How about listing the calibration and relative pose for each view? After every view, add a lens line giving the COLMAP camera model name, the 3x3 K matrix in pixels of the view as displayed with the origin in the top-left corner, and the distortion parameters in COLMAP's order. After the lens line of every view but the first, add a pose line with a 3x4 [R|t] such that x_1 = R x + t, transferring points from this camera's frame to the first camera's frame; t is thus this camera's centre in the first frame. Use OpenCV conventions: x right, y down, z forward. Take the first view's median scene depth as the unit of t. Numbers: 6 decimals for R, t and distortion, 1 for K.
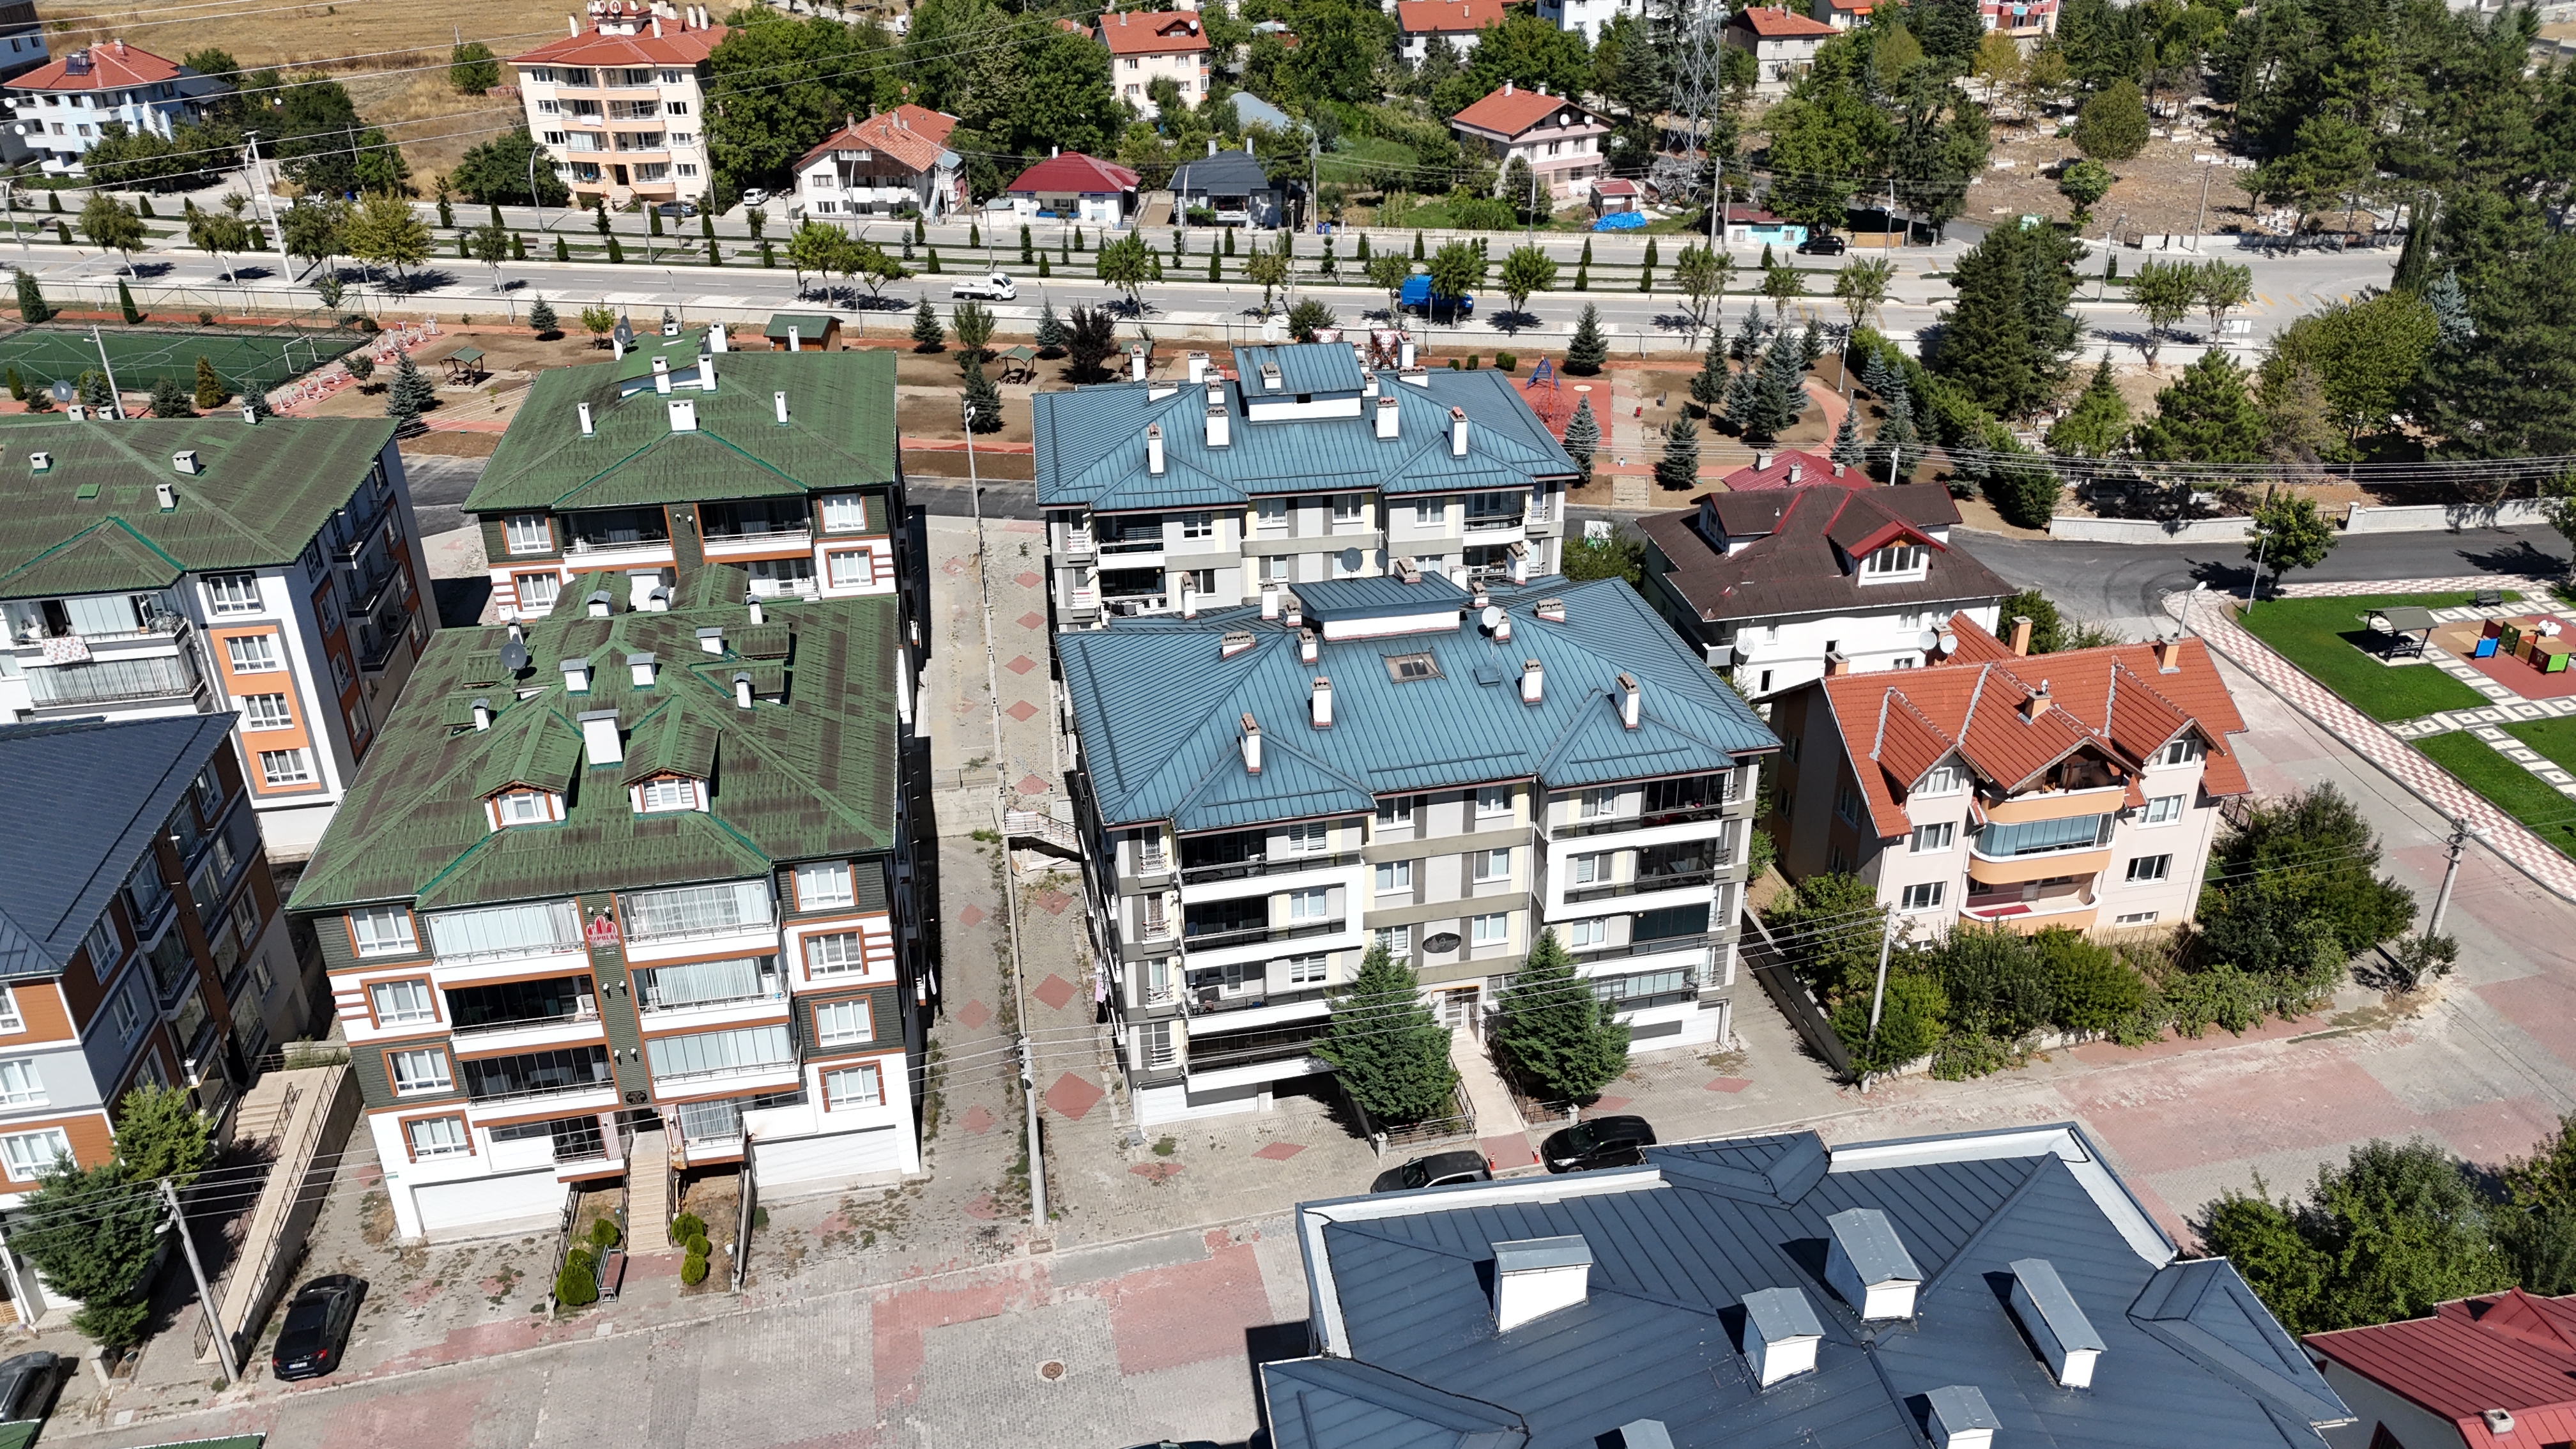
lens RADIAL K [[1896.1, 0, 1291.7], [0, 1896.1, 717.6], [0, 0, 1]] dist [0.072853, -0.066528]
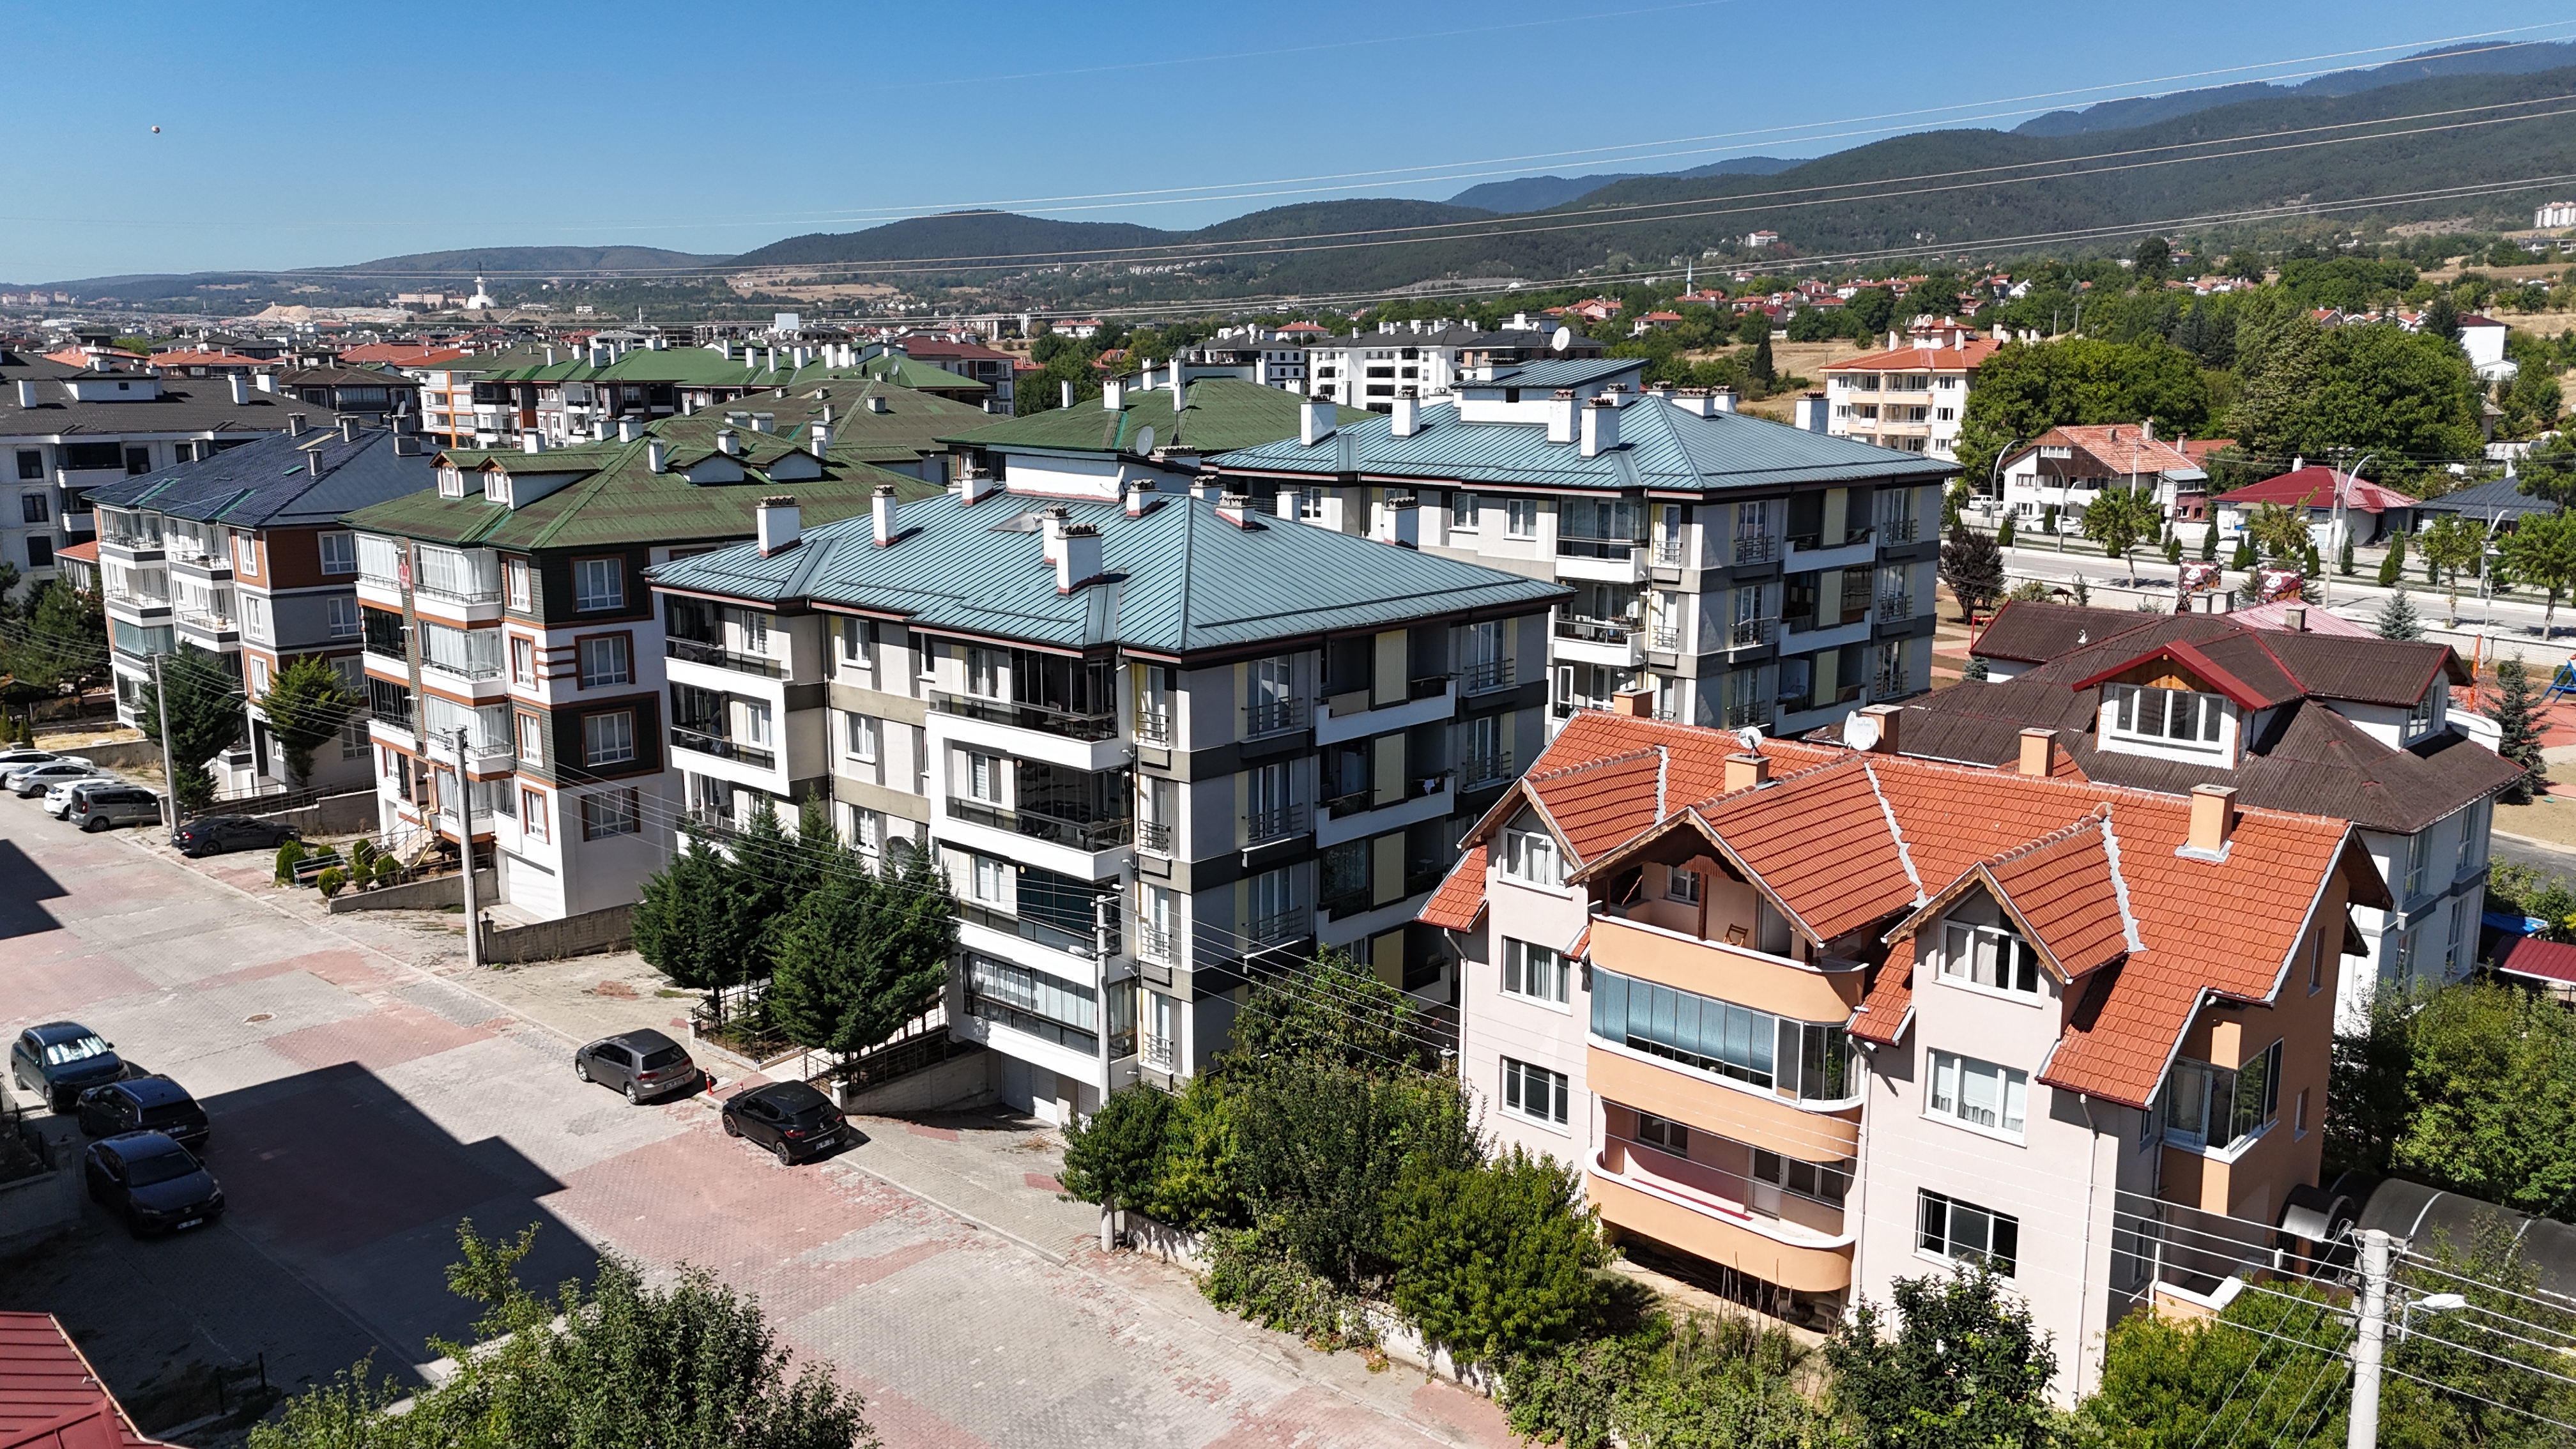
lens RADIAL K [[1896.1, 0, 1295.1], [0, 1896.1, 720.8], [0, 0, 1]] dist [0.072853, -0.066528]
pose [[0.567443, 0.163532, -0.807011, 0.649830], [-0.378495, 0.922203, -0.079261, 0.058437], [0.731266, 0.350426, 0.585194, 0.534079]]
